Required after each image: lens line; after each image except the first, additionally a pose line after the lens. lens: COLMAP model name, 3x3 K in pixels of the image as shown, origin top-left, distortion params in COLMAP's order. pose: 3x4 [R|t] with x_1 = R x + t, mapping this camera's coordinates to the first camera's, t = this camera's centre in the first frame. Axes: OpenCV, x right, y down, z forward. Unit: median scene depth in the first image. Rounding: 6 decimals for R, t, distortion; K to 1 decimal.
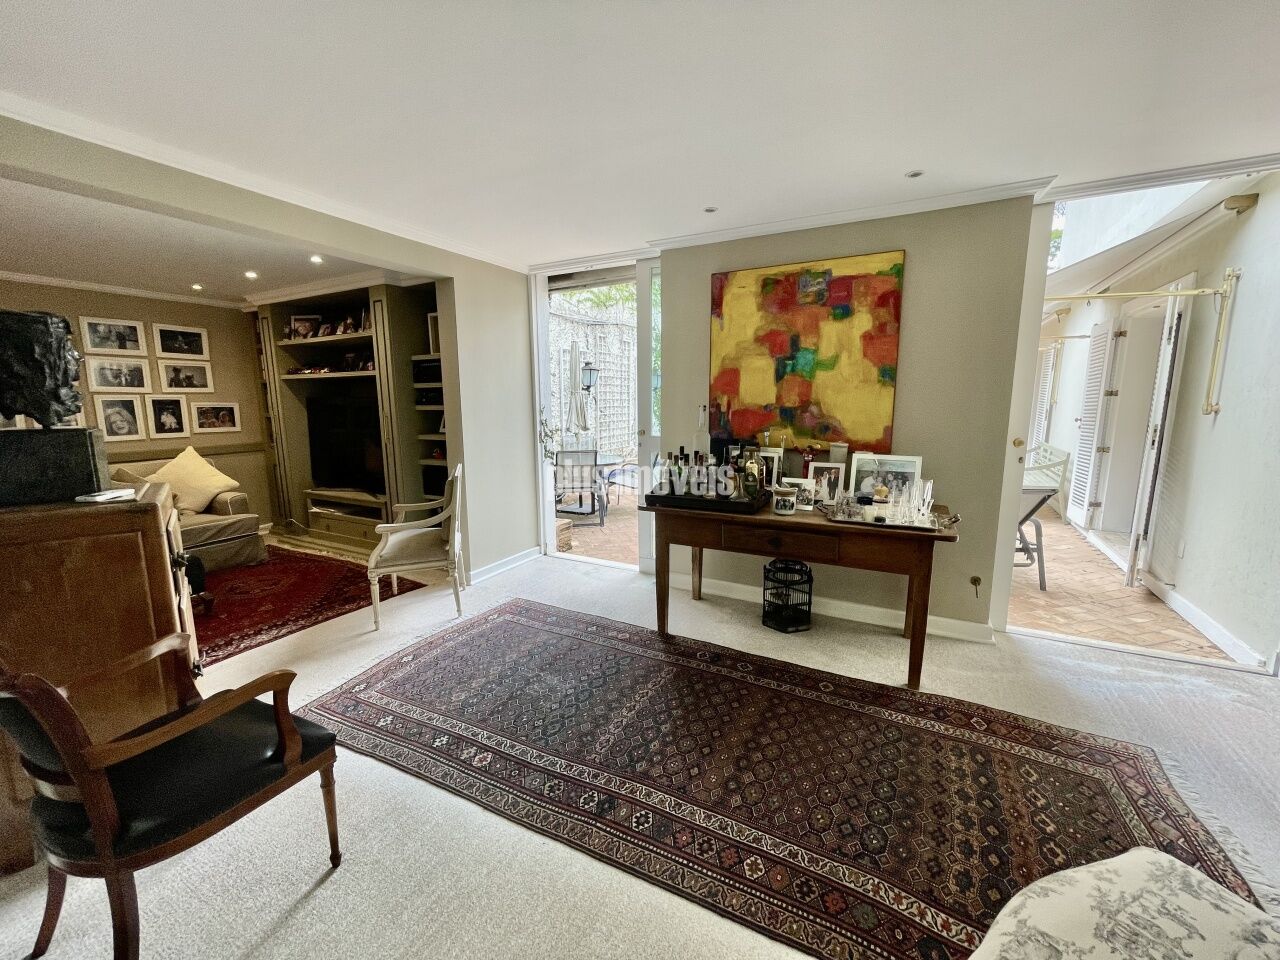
lens RADIAL K [[516.9, 0, 644.6], [0, 516.9, 481.5], [0, 0, 1]] dist [-0.001539, 0.000384]
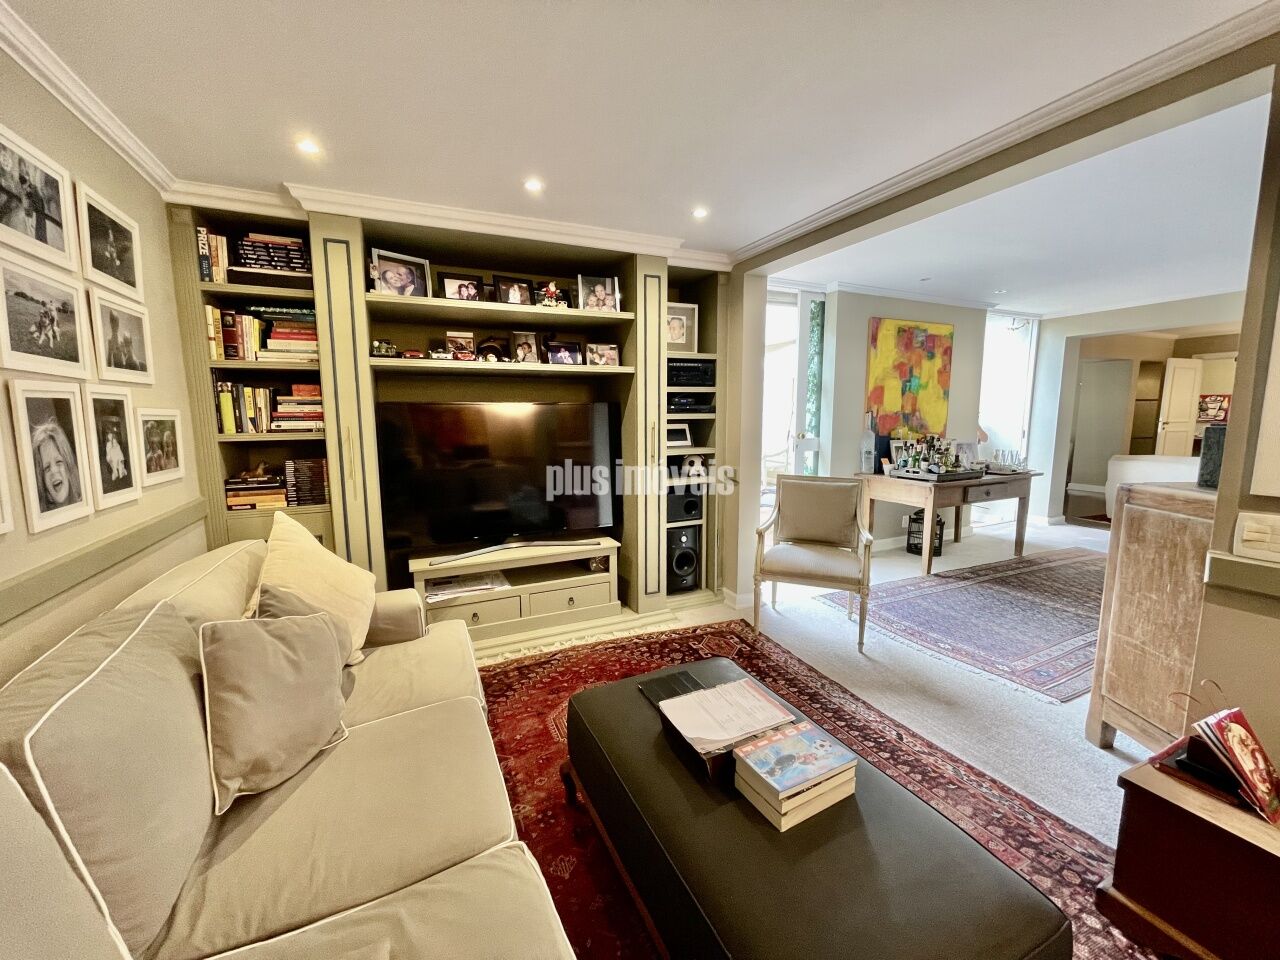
lens RADIAL K [[516.9, 0, 646.0], [0, 516.9, 478.2], [0, 0, 1]] dist [-0.001539, 0.000384]
pose [[0.601561, -0.102051, 0.792281, -1.459233], [0.124885, 0.991625, 0.032906, -0.102774], [-0.789004, 0.079149, 0.609268, 0.716006]]
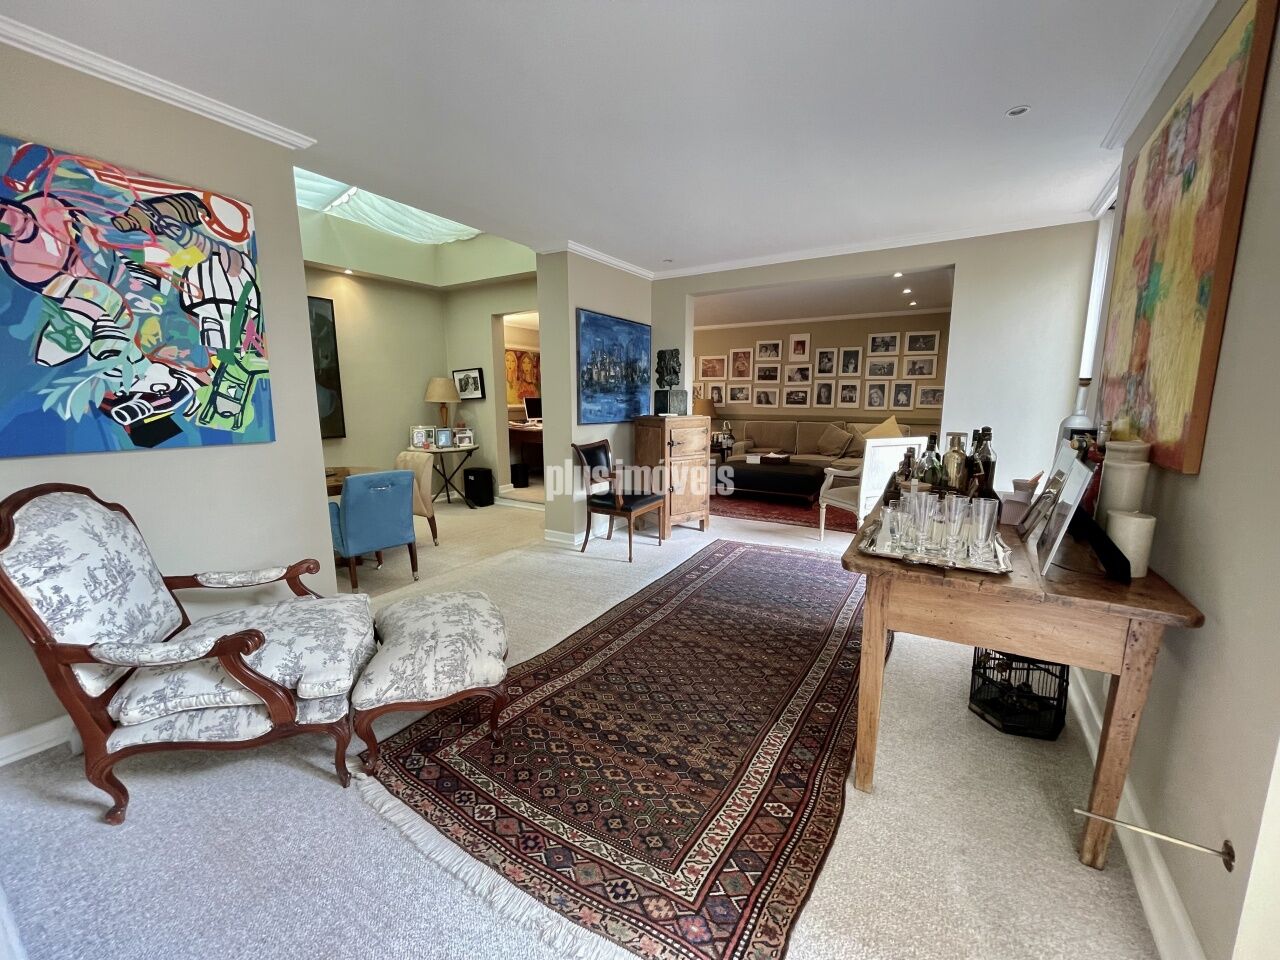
lens RADIAL K [[516.9, 0, 640.9], [0, 516.9, 483.2], [0, 0, 1]] dist [-0.001539, 0.000384]
pose [[-0.063900, 0.174933, -0.982505, 0.902947], [-0.157731, 0.970371, 0.183031, -0.052181], [0.985413, 0.166667, -0.034414, 0.532013]]
